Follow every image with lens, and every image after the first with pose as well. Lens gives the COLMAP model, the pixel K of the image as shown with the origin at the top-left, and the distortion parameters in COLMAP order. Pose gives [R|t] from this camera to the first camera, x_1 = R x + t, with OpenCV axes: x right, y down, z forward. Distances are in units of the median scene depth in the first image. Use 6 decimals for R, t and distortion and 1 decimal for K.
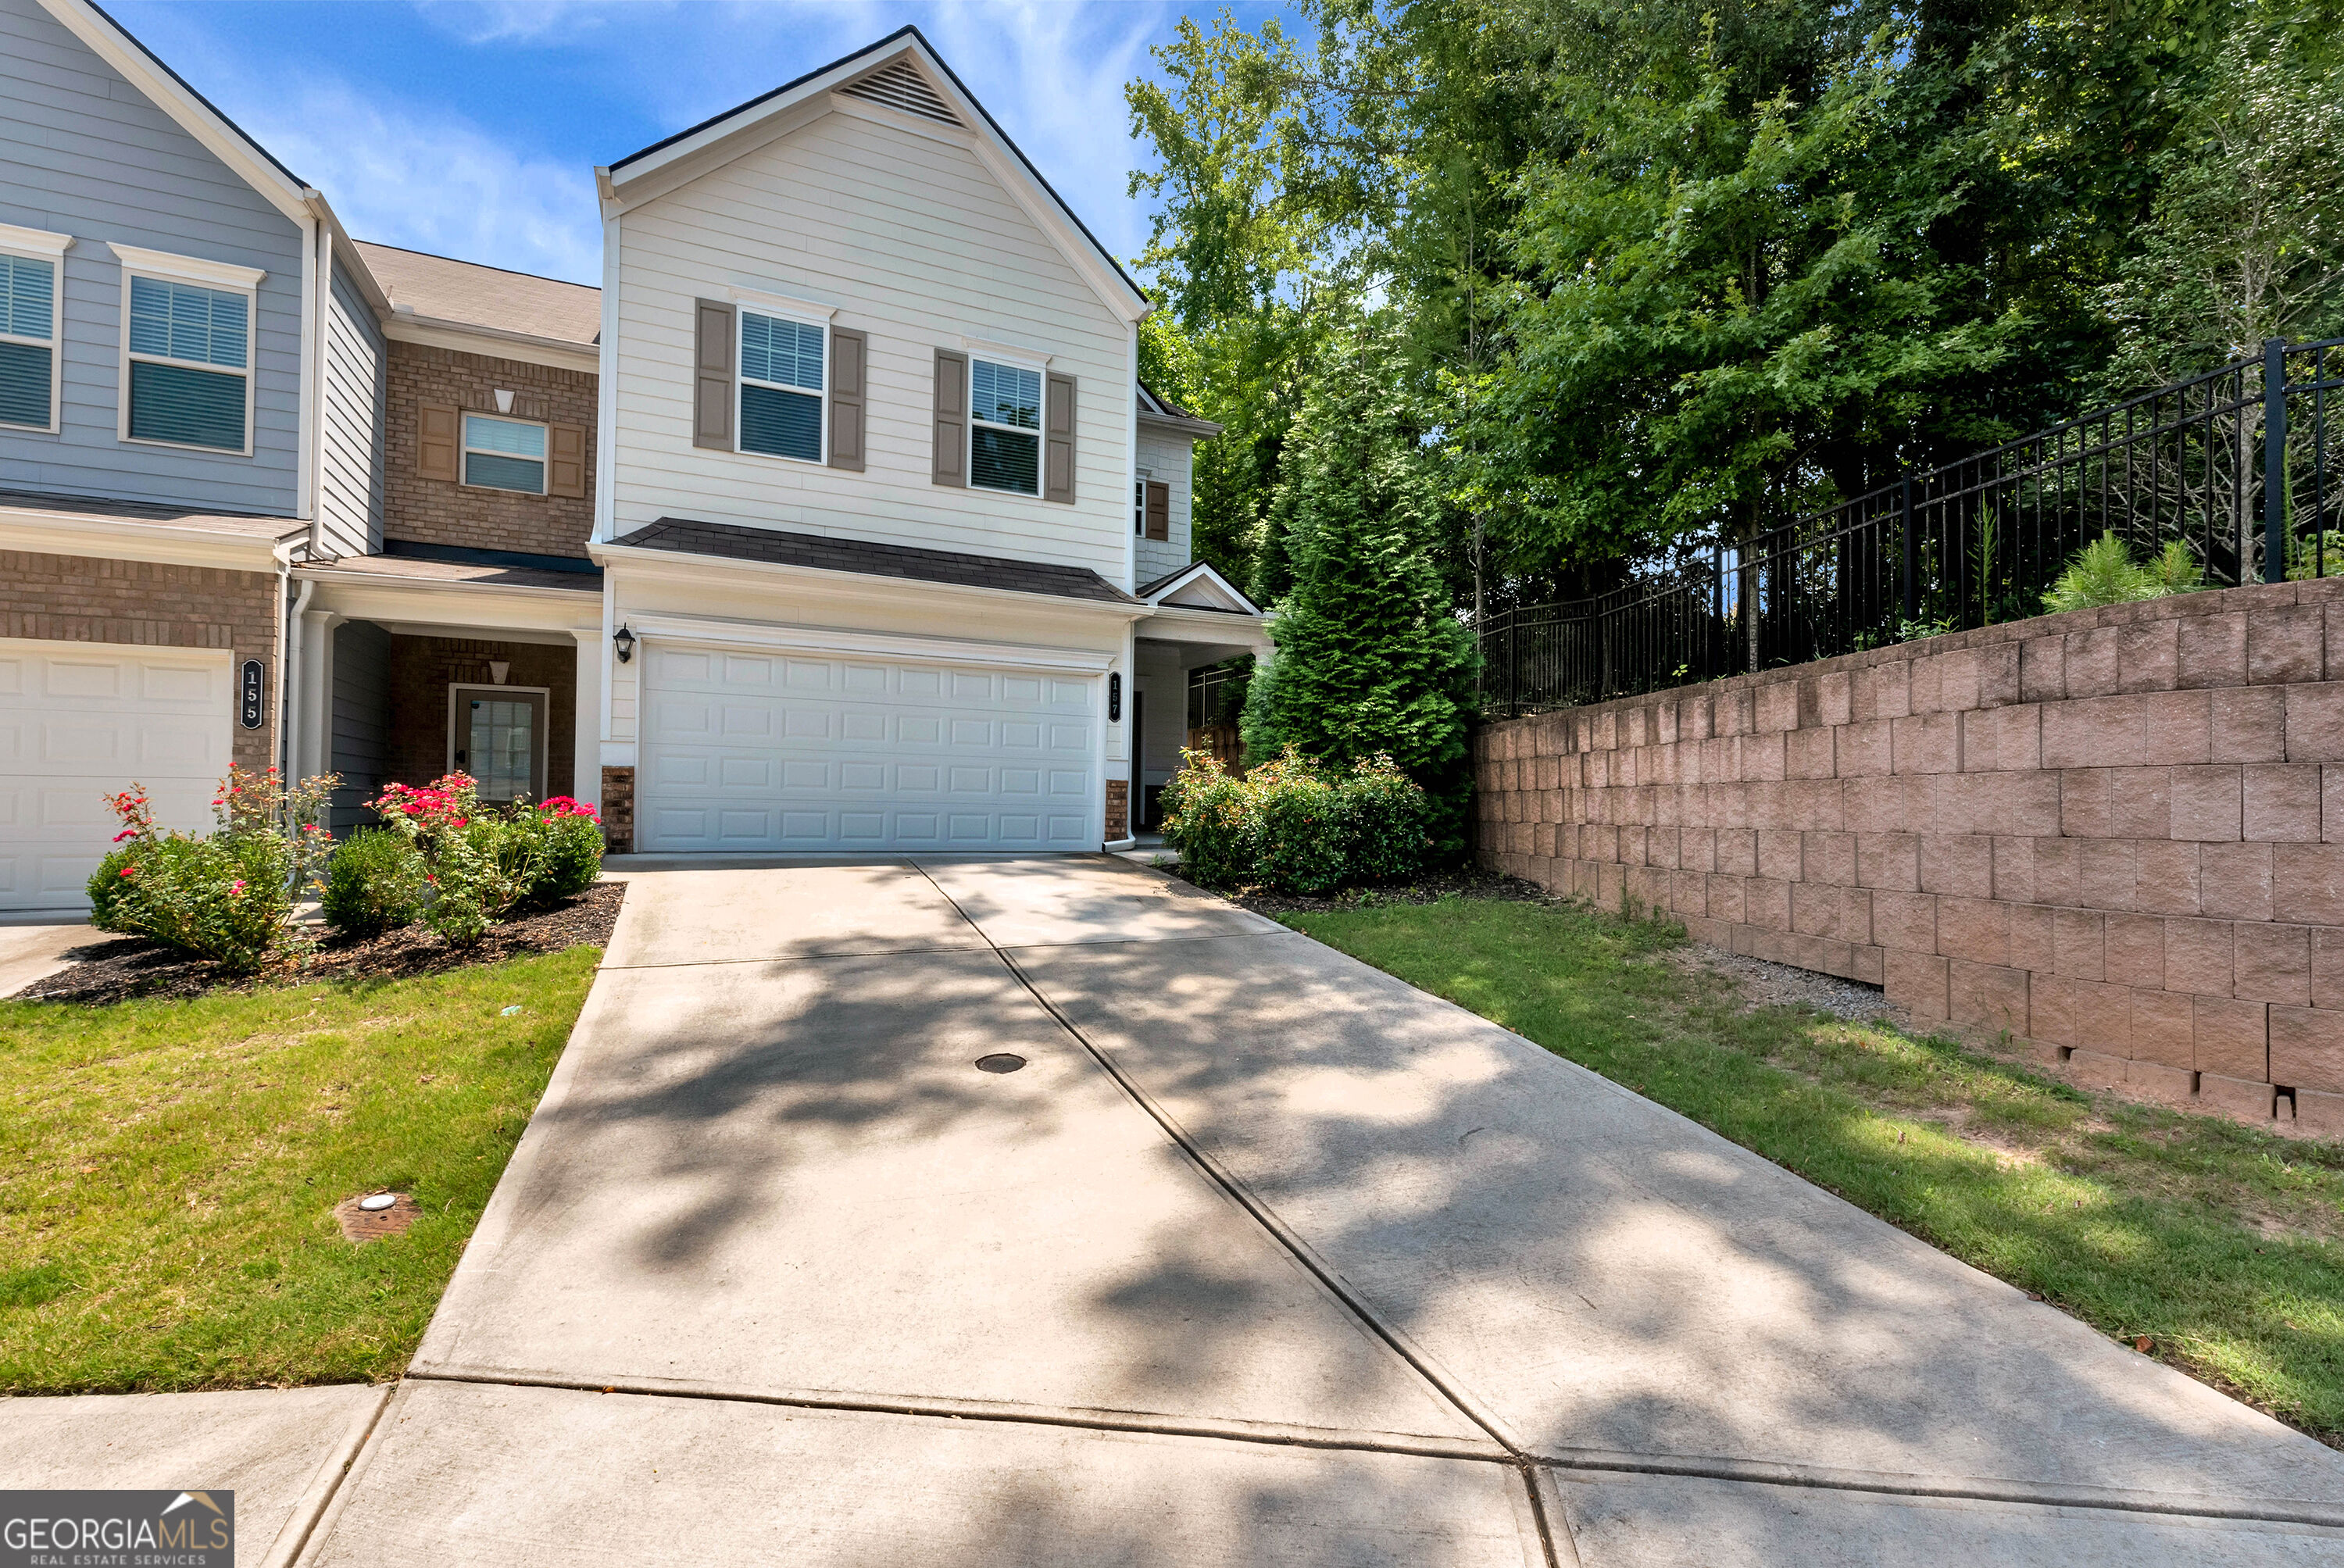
lens RADIAL K [[1020.7, 0, 1172.0], [0, 1020.7, 784.0], [0, 0, 1]] dist [0.001668, -0.001121]
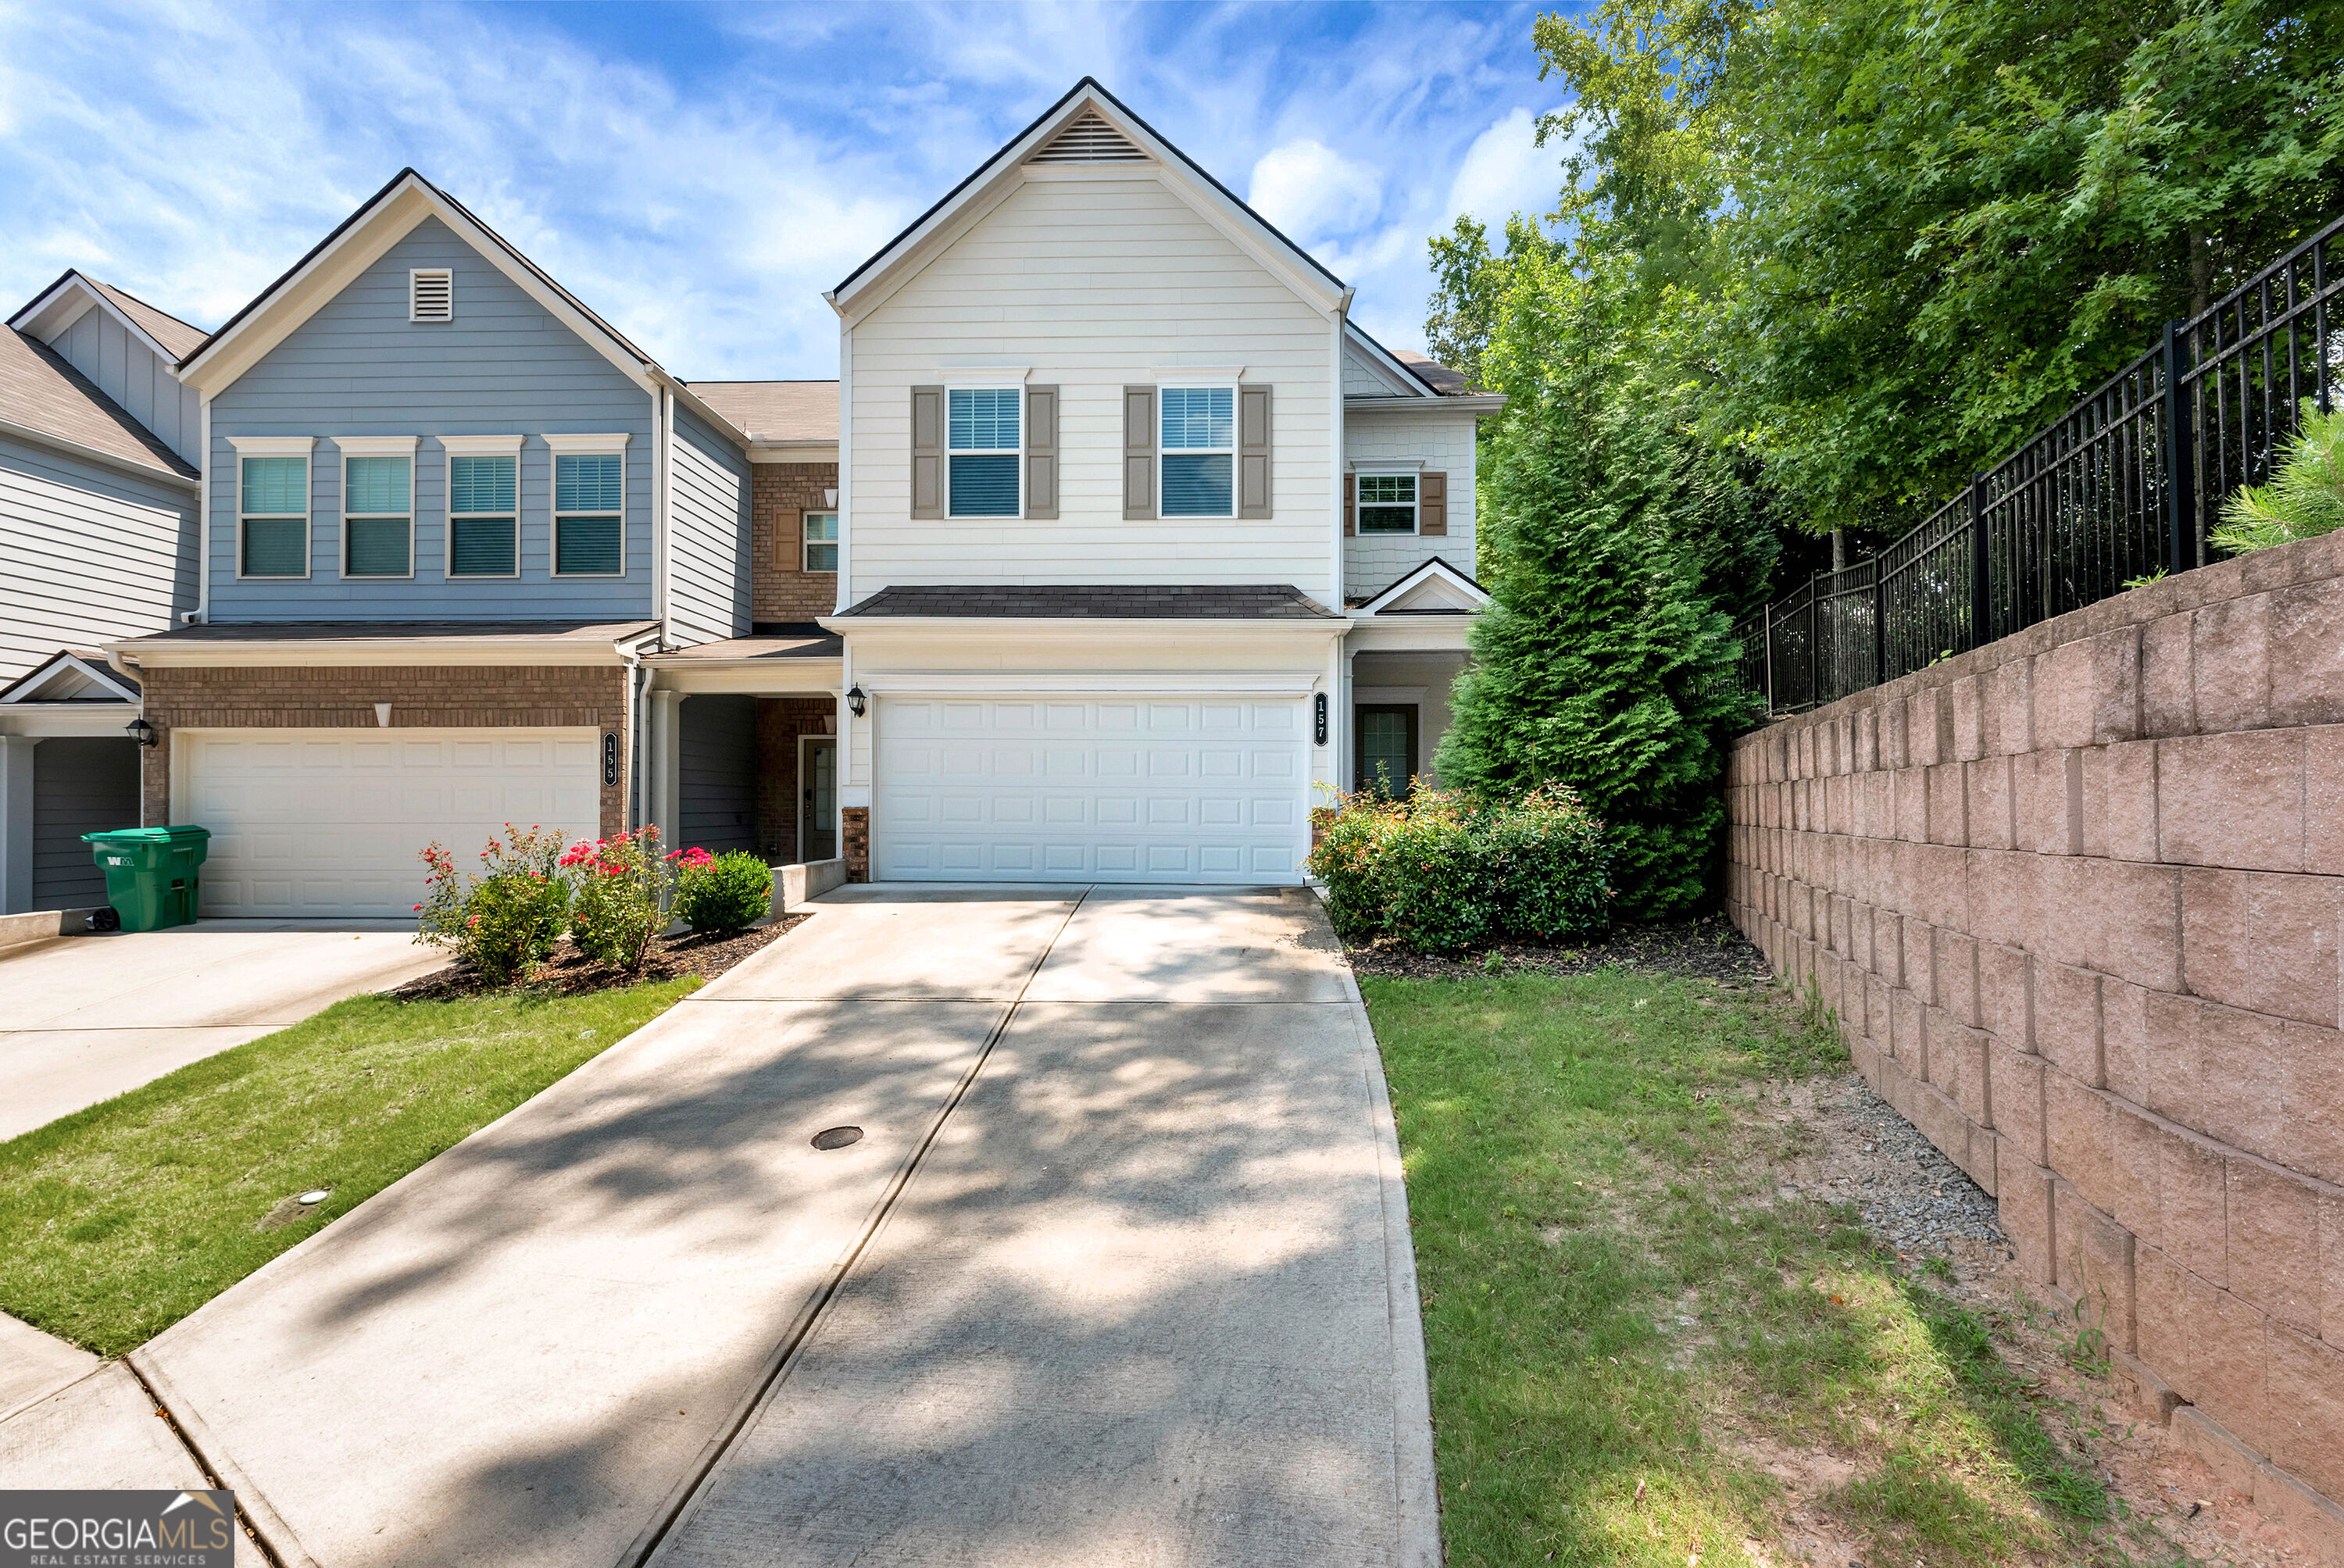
lens RADIAL K [[1020.7, 0, 1172.0], [0, 1020.7, 784.0], [0, 0, 1]] dist [0.001668, -0.001121]
pose [[0.892140, -0.021241, -0.451260, 0.292263], [0.021543, 0.999758, -0.004469, -0.030055], [0.451245, -0.005735, 0.892382, 0.131848]]
